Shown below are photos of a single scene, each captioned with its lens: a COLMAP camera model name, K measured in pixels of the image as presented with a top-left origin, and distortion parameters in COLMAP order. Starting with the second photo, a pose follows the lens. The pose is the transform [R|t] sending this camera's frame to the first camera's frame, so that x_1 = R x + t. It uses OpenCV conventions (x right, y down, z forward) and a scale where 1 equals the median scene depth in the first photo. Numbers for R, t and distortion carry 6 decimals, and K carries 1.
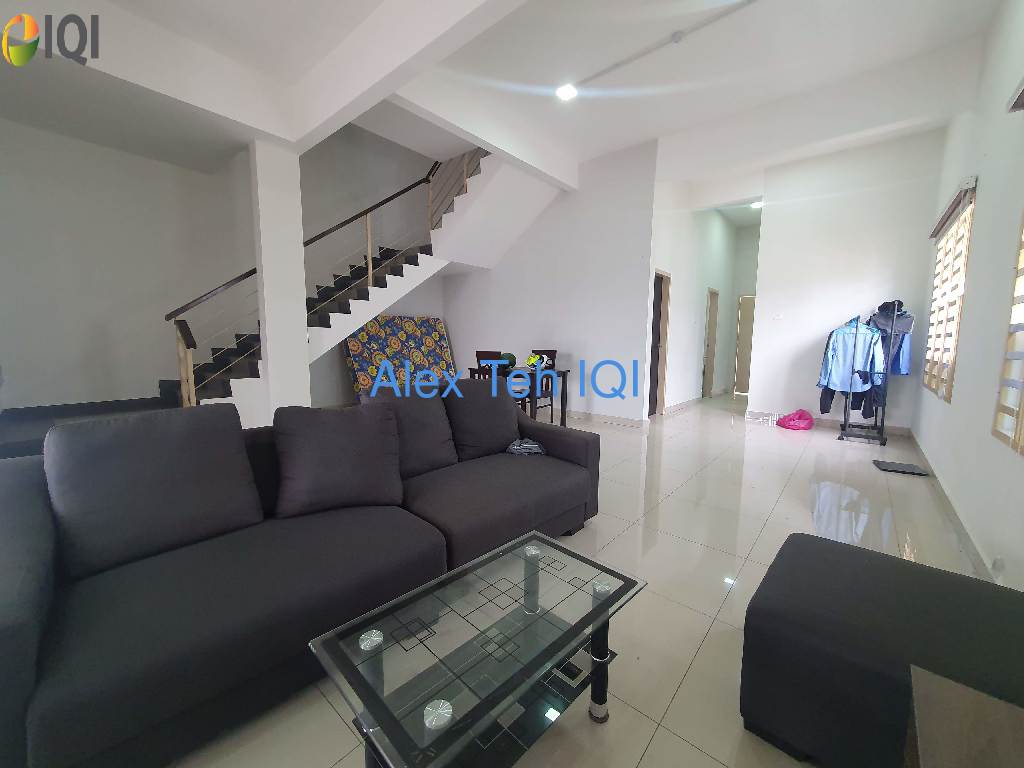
lens RADIAL K [[404.7, 0, 508.9], [0, 404.7, 381.9], [0, 0, 1]] dist [0.002695, 0.000173]
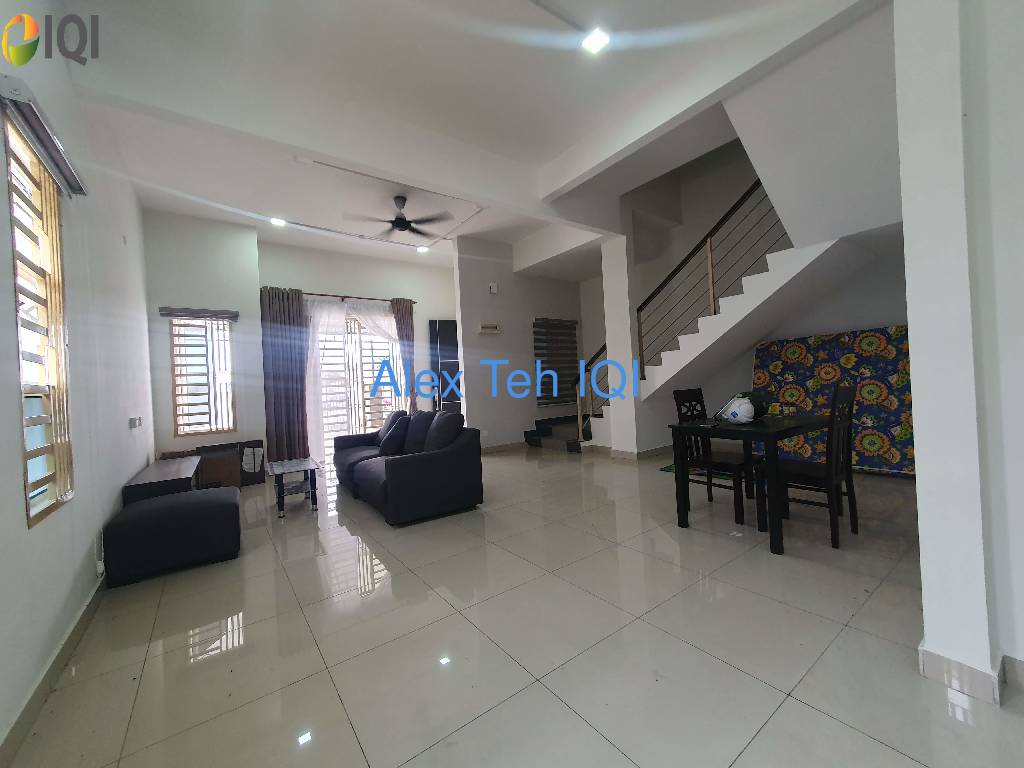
lens RADIAL K [[404.7, 0, 508.9], [0, 404.7, 381.9], [0, 0, 1]] dist [0.002695, 0.000173]
pose [[-0.224584, 0.016192, -0.974320, 0.550107], [-0.024107, 0.999464, 0.022167, -0.085954], [0.974157, 0.028466, -0.224073, 0.651608]]
